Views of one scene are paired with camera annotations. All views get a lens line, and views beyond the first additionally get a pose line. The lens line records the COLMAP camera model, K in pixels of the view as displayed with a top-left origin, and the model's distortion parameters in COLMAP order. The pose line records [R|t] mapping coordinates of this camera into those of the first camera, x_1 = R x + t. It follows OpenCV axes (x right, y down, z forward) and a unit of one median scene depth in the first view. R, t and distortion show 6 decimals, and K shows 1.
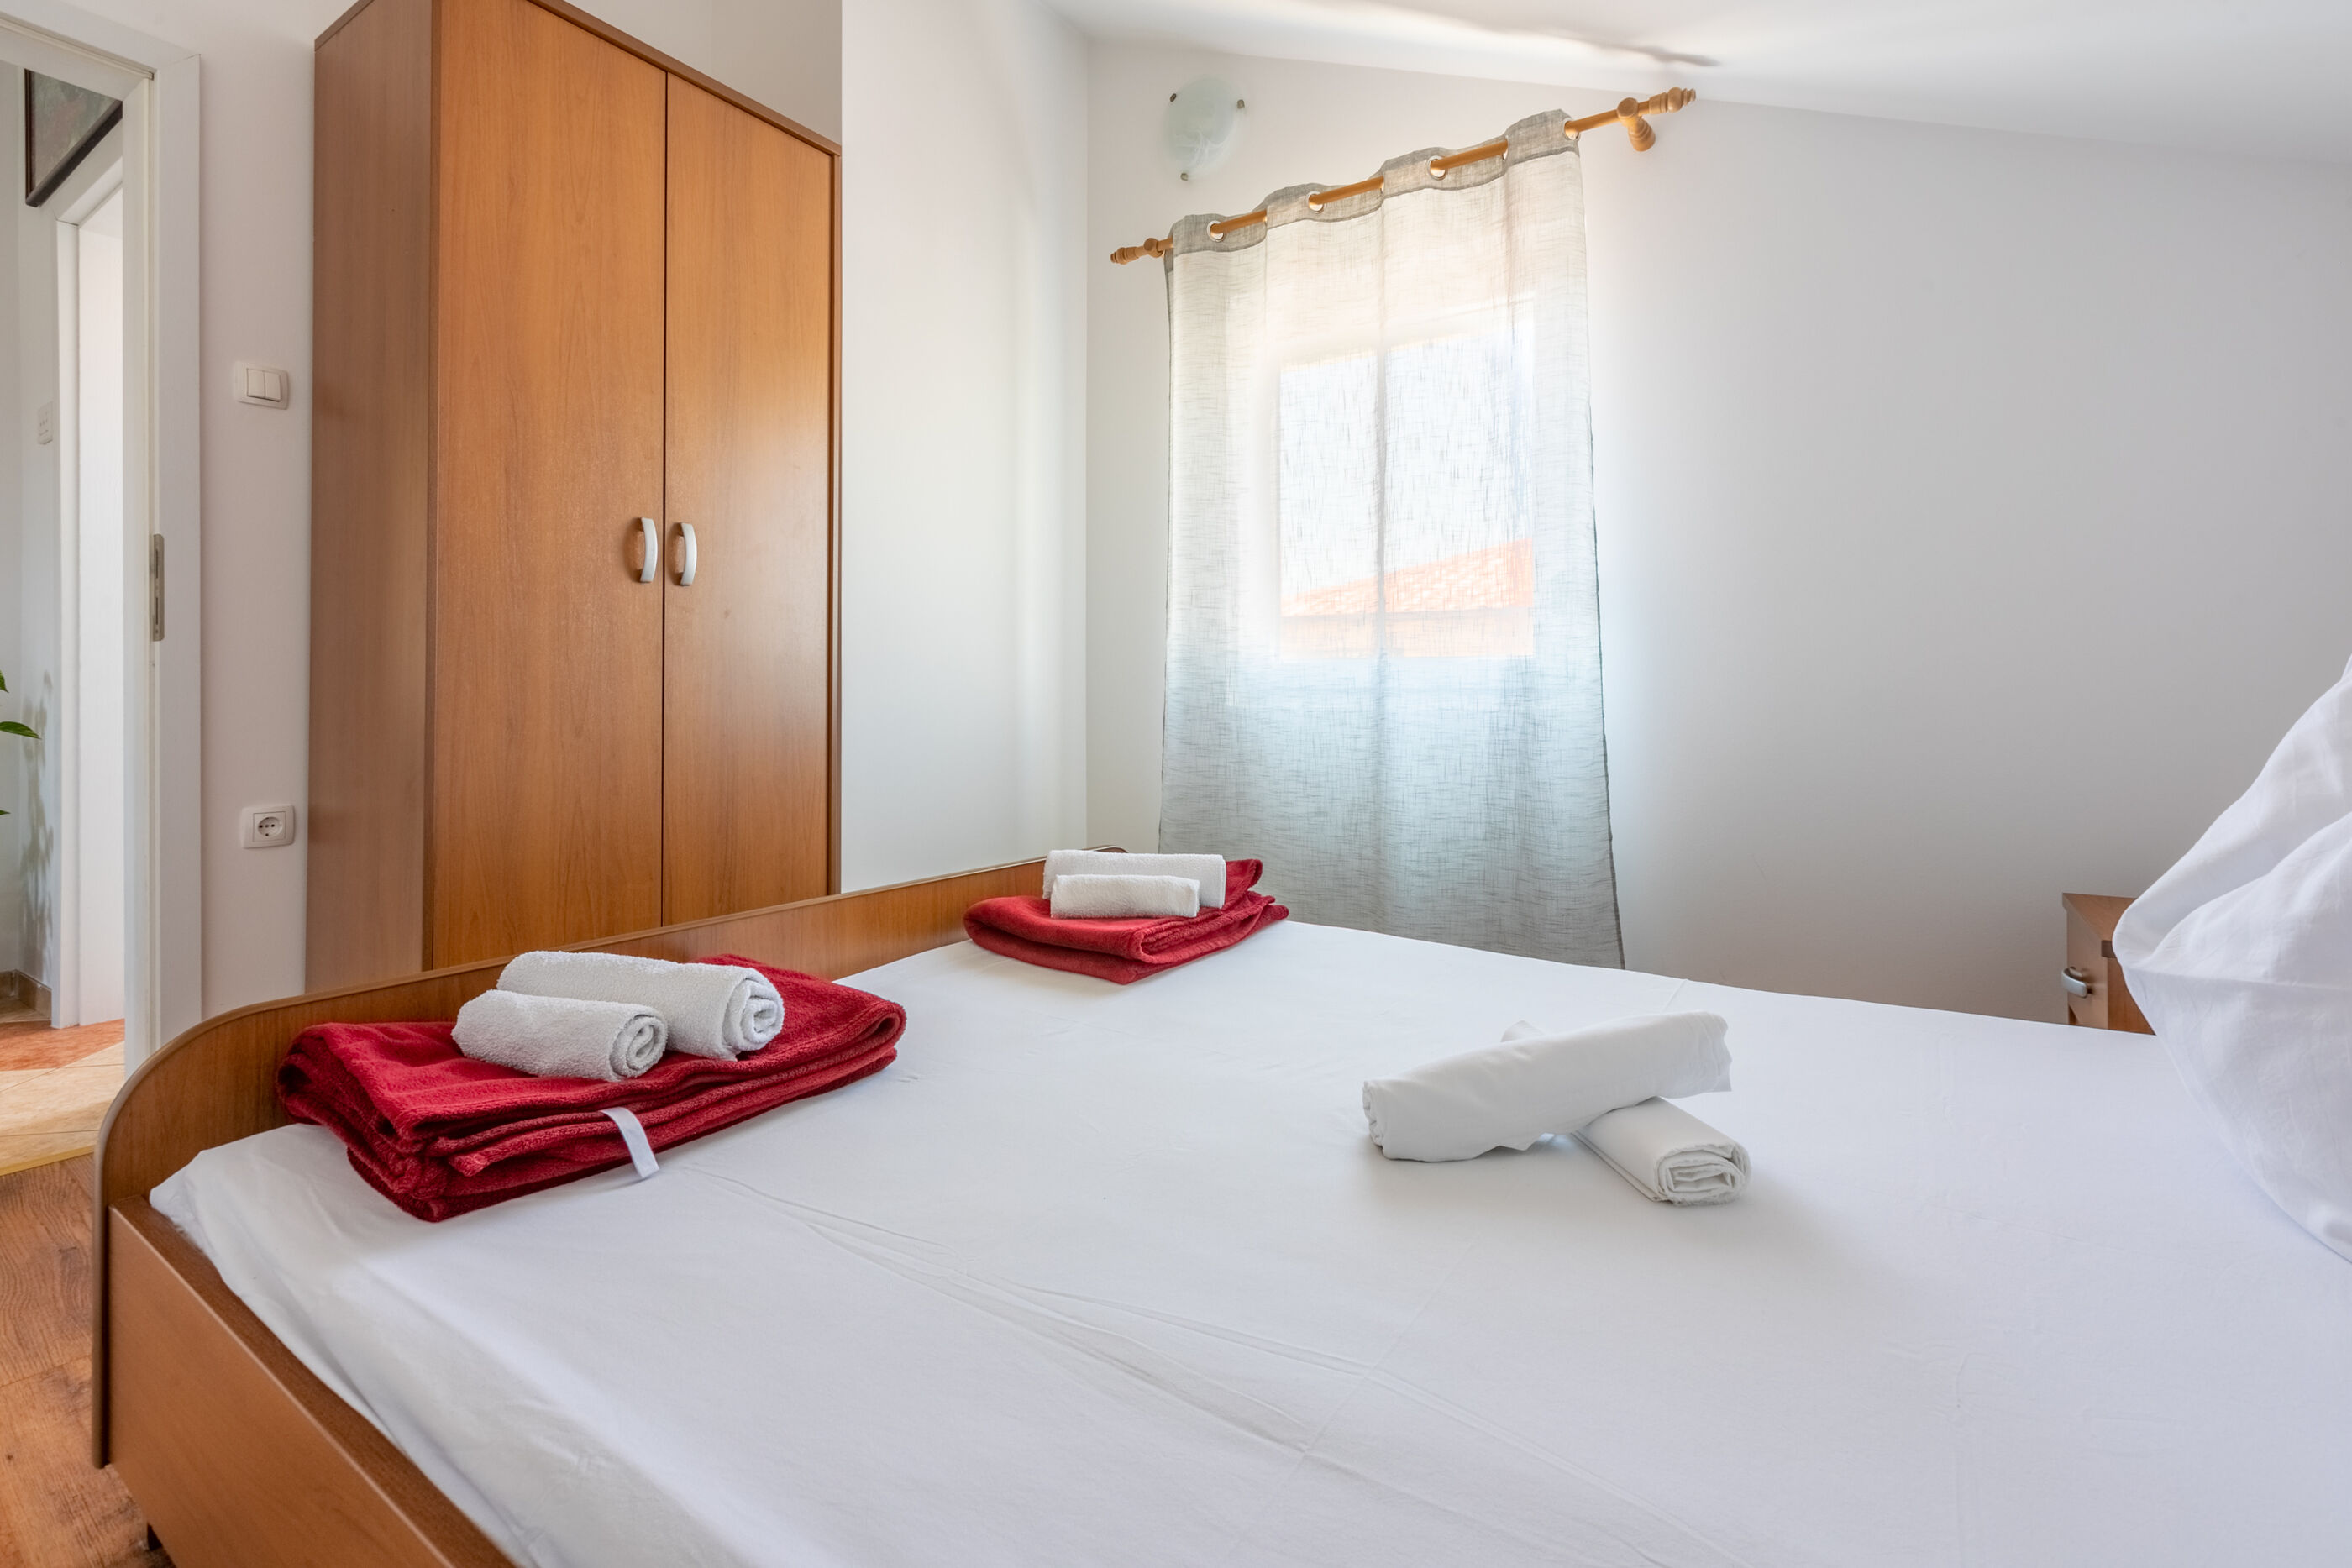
lens RADIAL K [[1053.6, 0, 1144.5], [0, 1053.6, 694.7], [0, 0, 1]] dist [-0.000872, 0.000084]
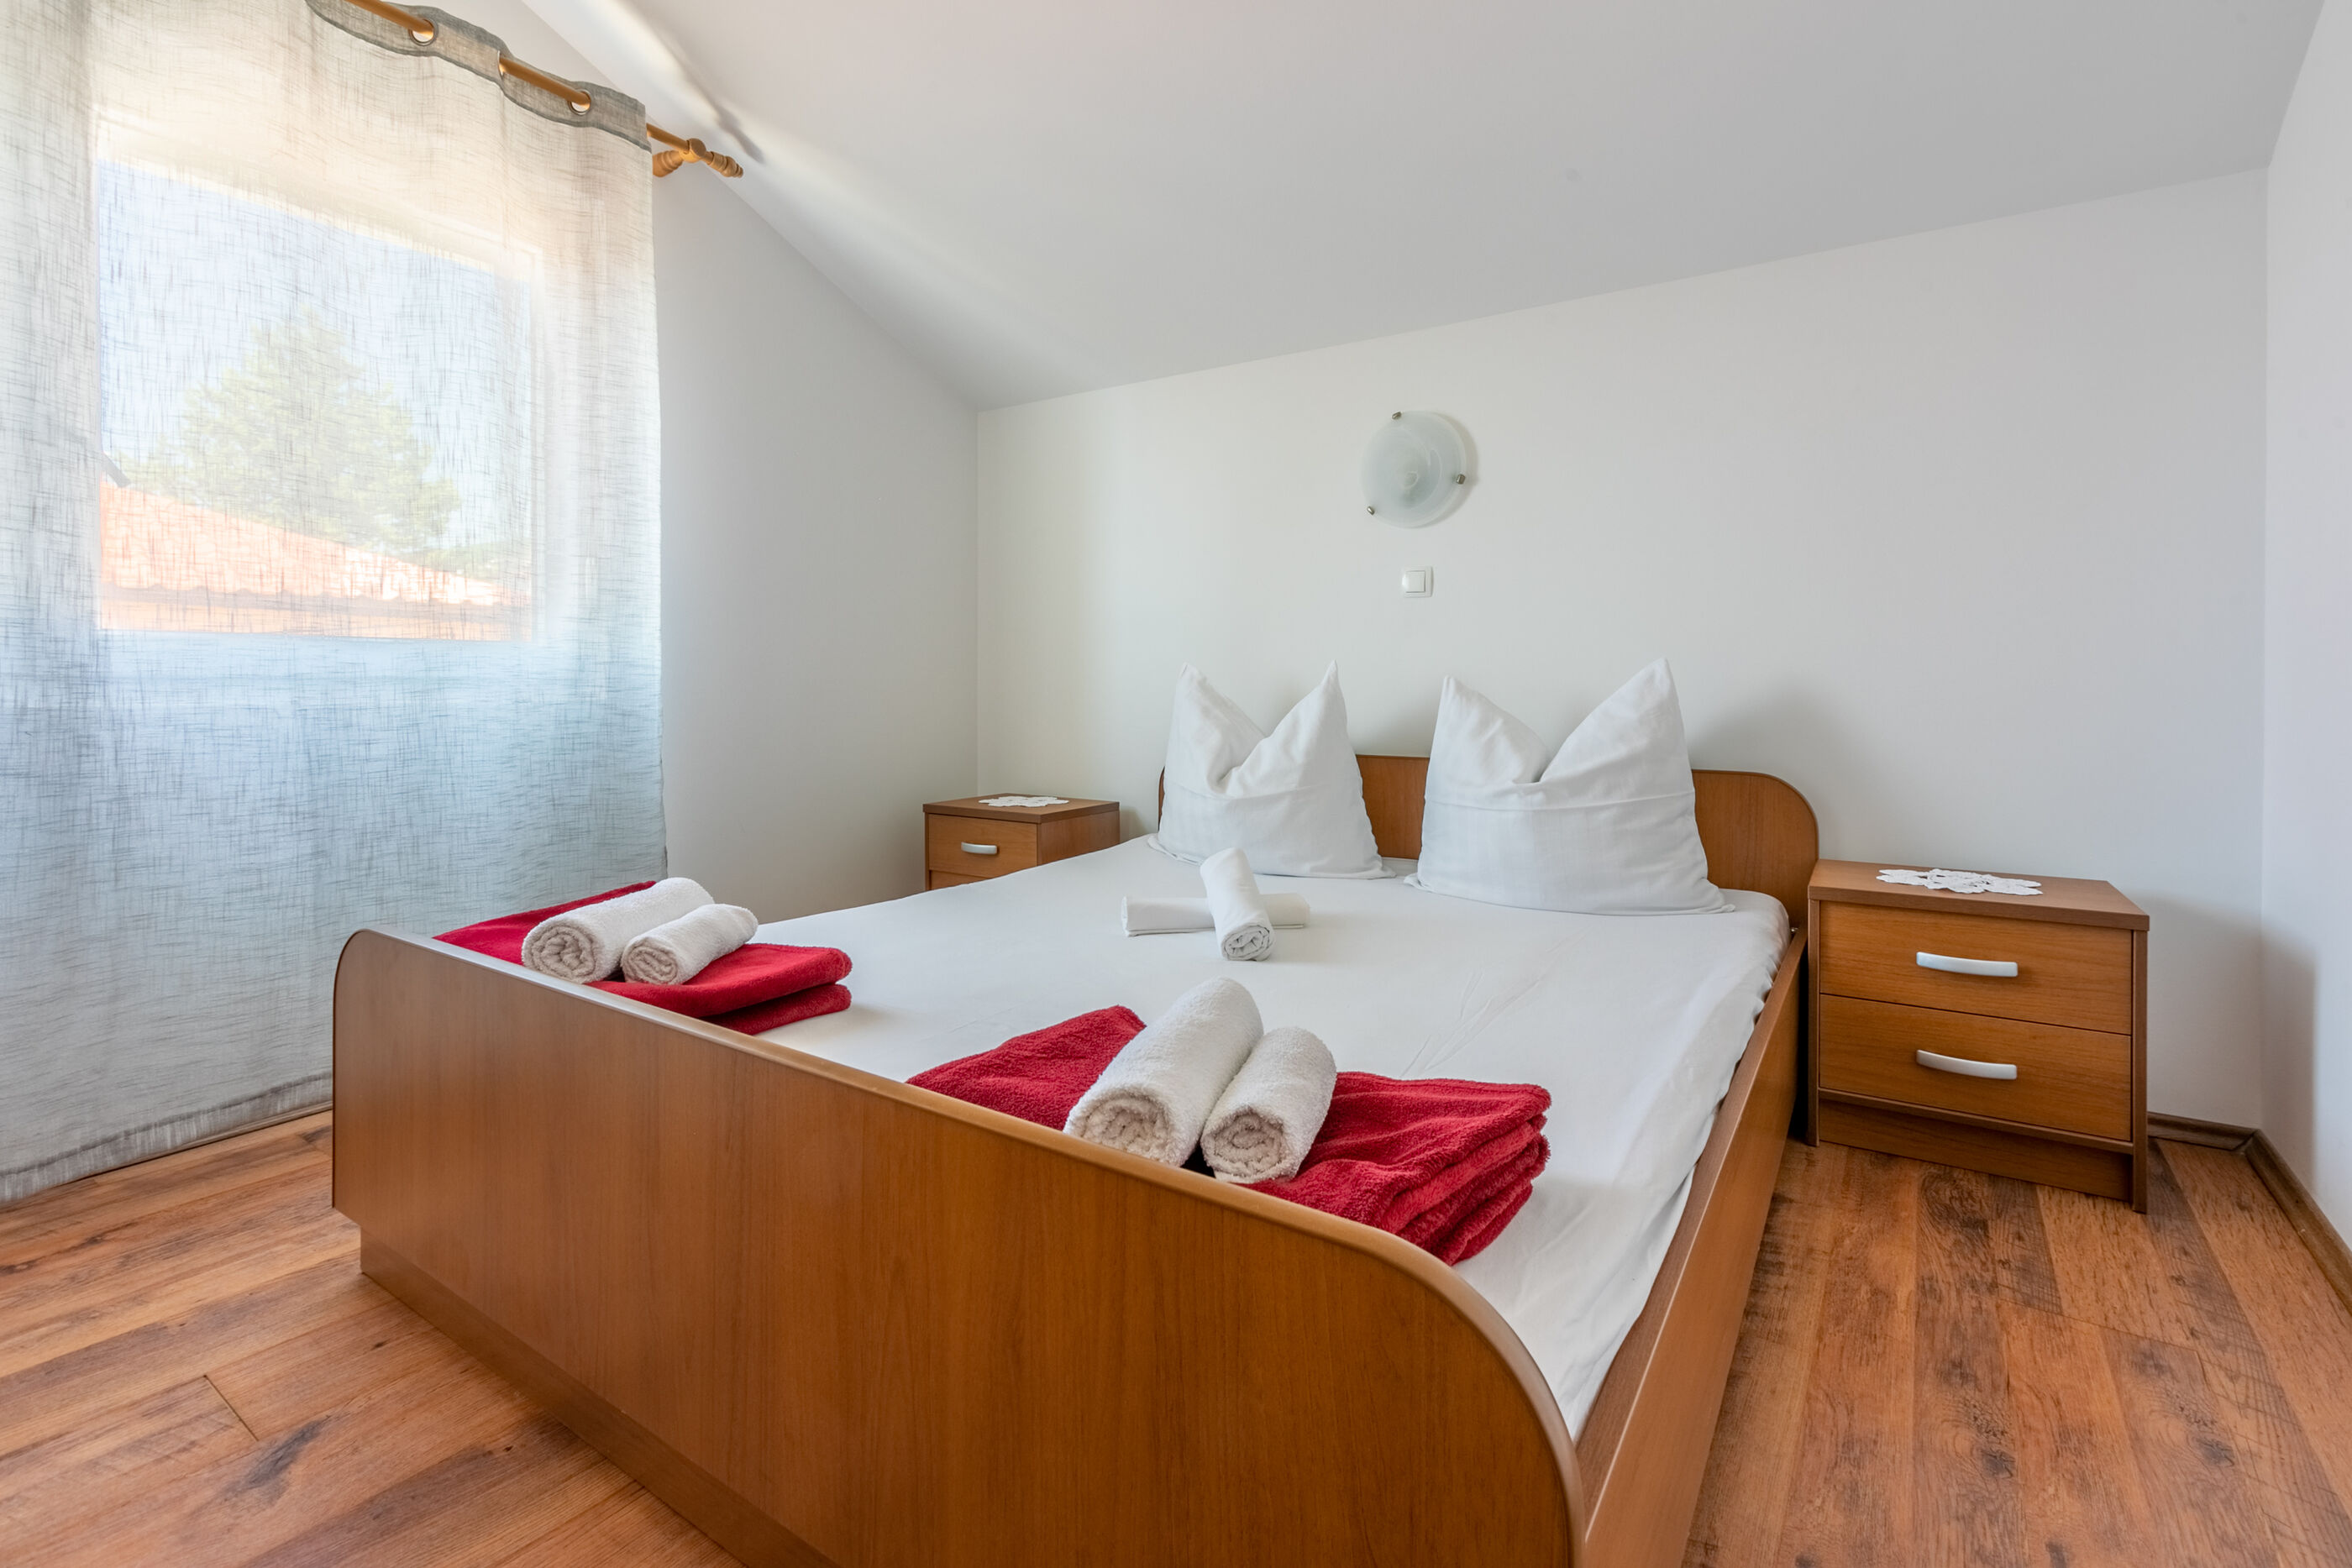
lens RADIAL K [[1053.6, 0, 1182.2], [0, 1053.6, 699.5], [0, 0, 1]] dist [-0.000872, 0.000084]
pose [[-0.011097, -0.015949, 0.999811, -0.582308], [0.000095, 0.999873, 0.015951, -0.002280], [-0.999938, 0.000272, -0.011094, 0.458344]]
